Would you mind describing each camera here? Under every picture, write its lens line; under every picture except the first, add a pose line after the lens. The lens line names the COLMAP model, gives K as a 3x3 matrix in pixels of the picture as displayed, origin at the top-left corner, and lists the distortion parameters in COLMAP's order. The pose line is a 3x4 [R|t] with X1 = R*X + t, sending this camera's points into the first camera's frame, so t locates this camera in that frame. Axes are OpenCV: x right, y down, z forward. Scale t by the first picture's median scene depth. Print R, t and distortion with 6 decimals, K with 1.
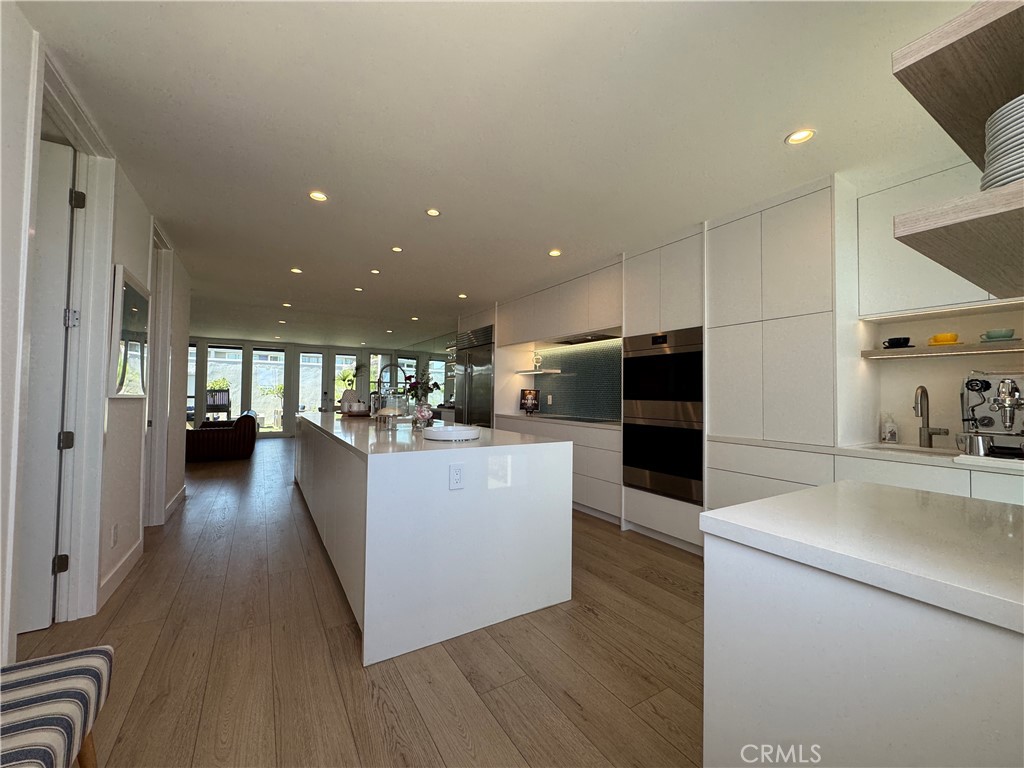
lens RADIAL K [[411.0, 0, 511.8], [0, 411.0, 383.2], [0, 0, 1]] dist [-0.002963, -0.001740]
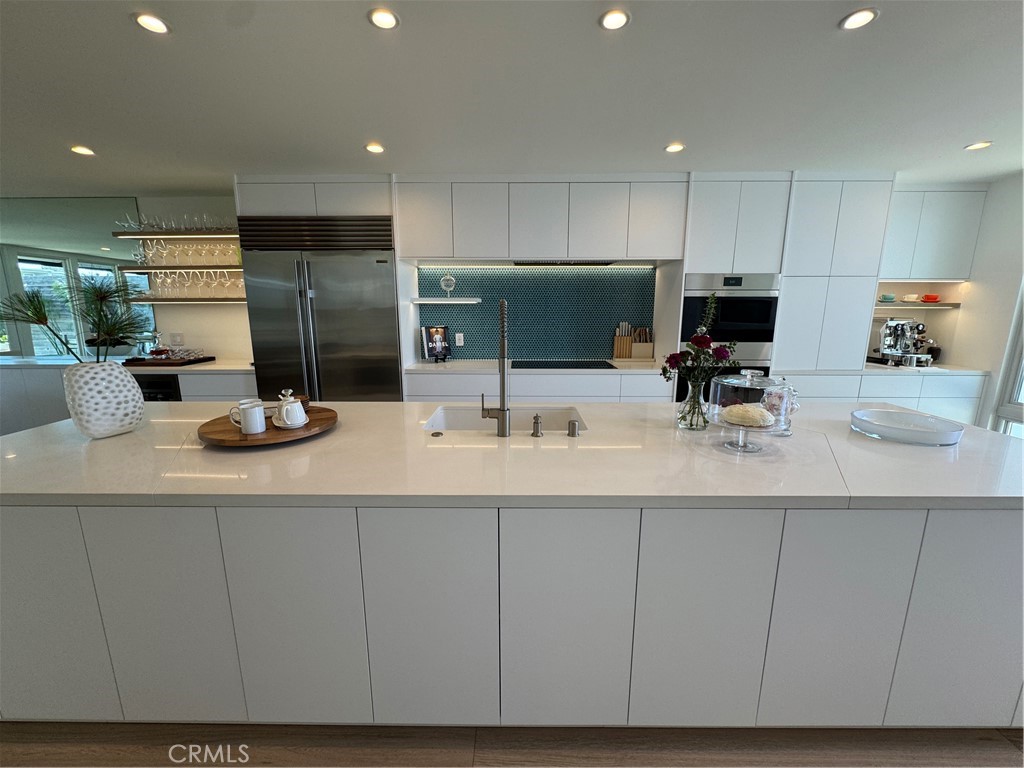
lens RADIAL K [[411.0, 0, 512.7], [0, 411.0, 385.4], [0, 0, 1]] dist [-0.002963, -0.001740]
pose [[0.528922, -0.169987, 0.831472, -0.474677], [-0.016656, 0.977467, 0.210429, -0.034927], [-0.848507, -0.125150, 0.514173, 0.537482]]
